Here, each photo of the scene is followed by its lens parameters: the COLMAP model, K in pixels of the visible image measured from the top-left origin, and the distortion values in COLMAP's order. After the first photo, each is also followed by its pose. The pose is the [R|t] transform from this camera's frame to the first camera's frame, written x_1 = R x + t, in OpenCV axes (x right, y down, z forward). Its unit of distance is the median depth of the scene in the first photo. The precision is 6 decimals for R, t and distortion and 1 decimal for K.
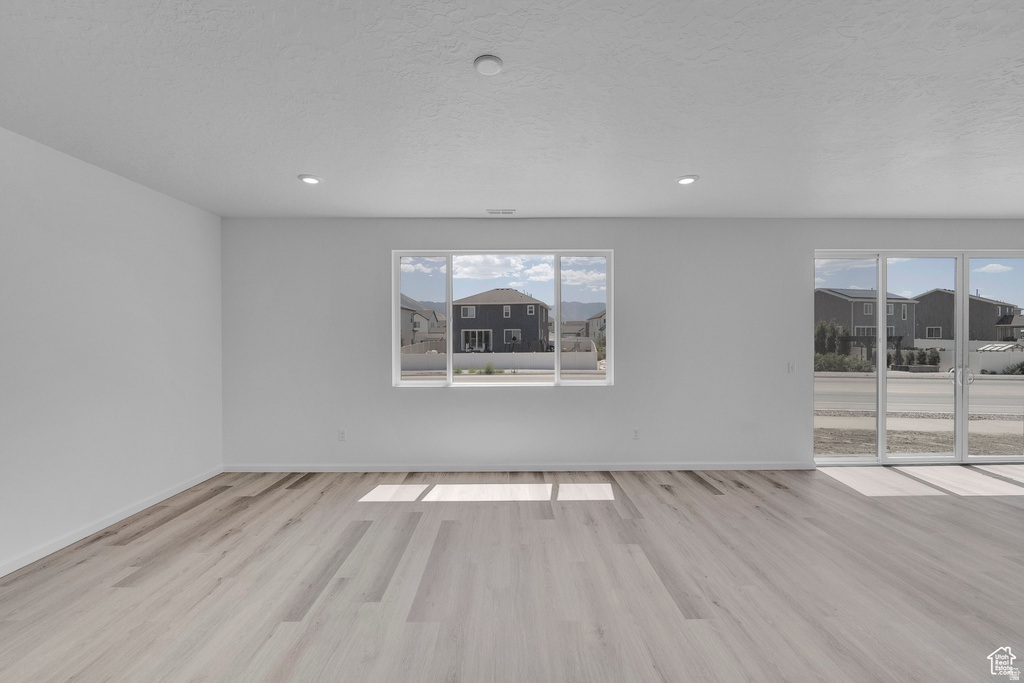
lens RADIAL K [[427.6, 0, 510.9], [0, 427.6, 340.2], [0, 0, 1]] dist [-0.011769, 0.000064]
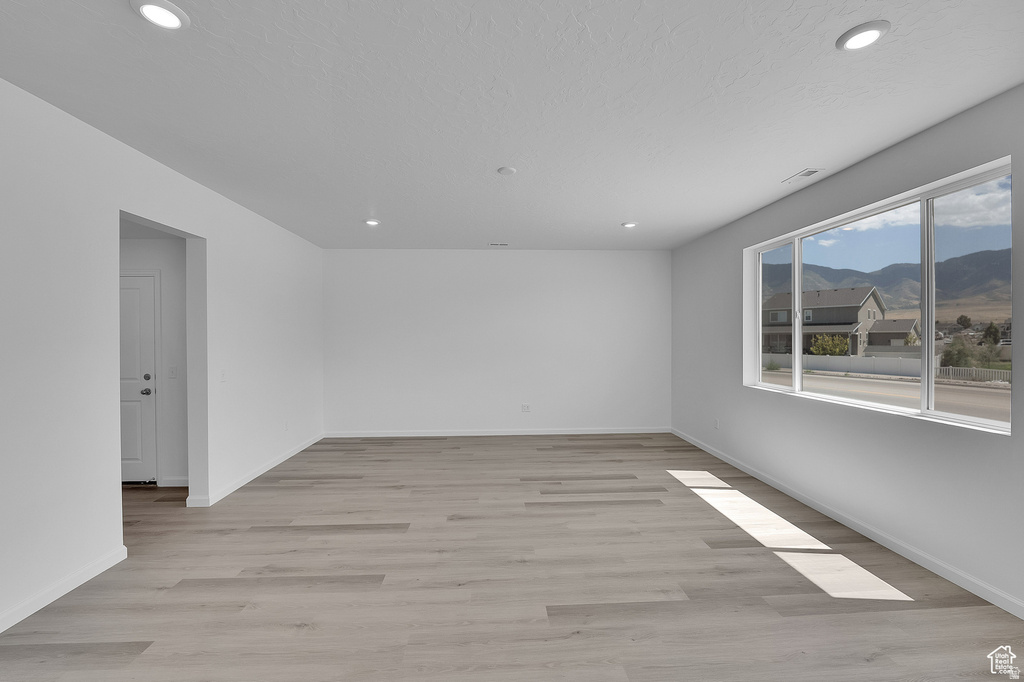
lens RADIAL K [[427.6, 0, 510.9], [0, 427.6, 339.7], [0, 0, 1]] dist [-0.011769, 0.000064]
pose [[0.027064, 0.003217, -0.999629, 0.916641], [-0.005031, 0.999983, 0.003082, 0.002349], [0.999621, 0.004946, 0.027080, 0.560633]]
